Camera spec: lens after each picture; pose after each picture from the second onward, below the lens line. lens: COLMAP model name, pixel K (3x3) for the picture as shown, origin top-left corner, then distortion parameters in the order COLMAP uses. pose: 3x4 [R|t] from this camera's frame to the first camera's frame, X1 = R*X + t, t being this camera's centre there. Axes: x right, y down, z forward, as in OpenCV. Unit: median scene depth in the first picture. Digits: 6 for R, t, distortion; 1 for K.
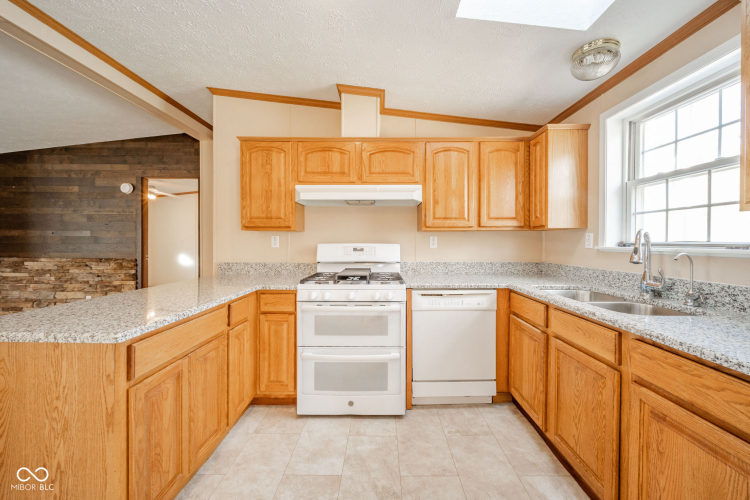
lens RADIAL K [[264.8, 0, 379.5], [0, 264.8, 243.4], [0, 0, 1]] dist [0.000942, -0.001271]
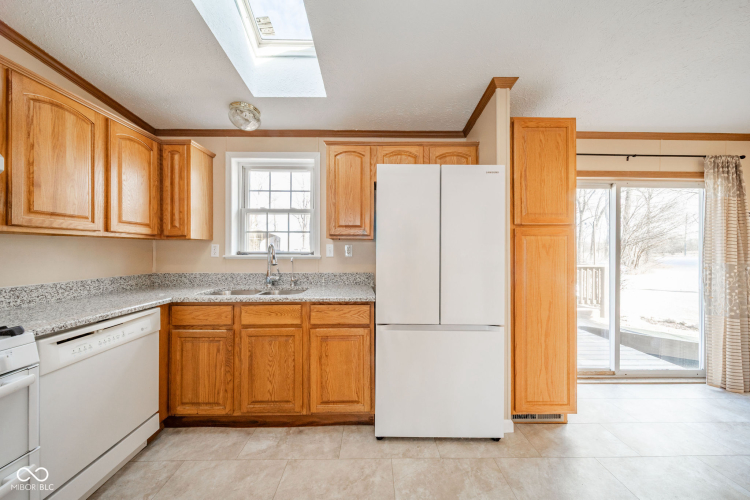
lens RADIAL K [[264.8, 0, 373.6], [0, 264.8, 250.4], [0, 0, 1]] dist [0.000942, -0.001271]
pose [[-0.007083, 0.000379, 0.999975, -0.377171], [0.007145, 0.999974, -0.000329, -0.004802], [-0.999949, 0.007143, -0.007086, 0.259265]]
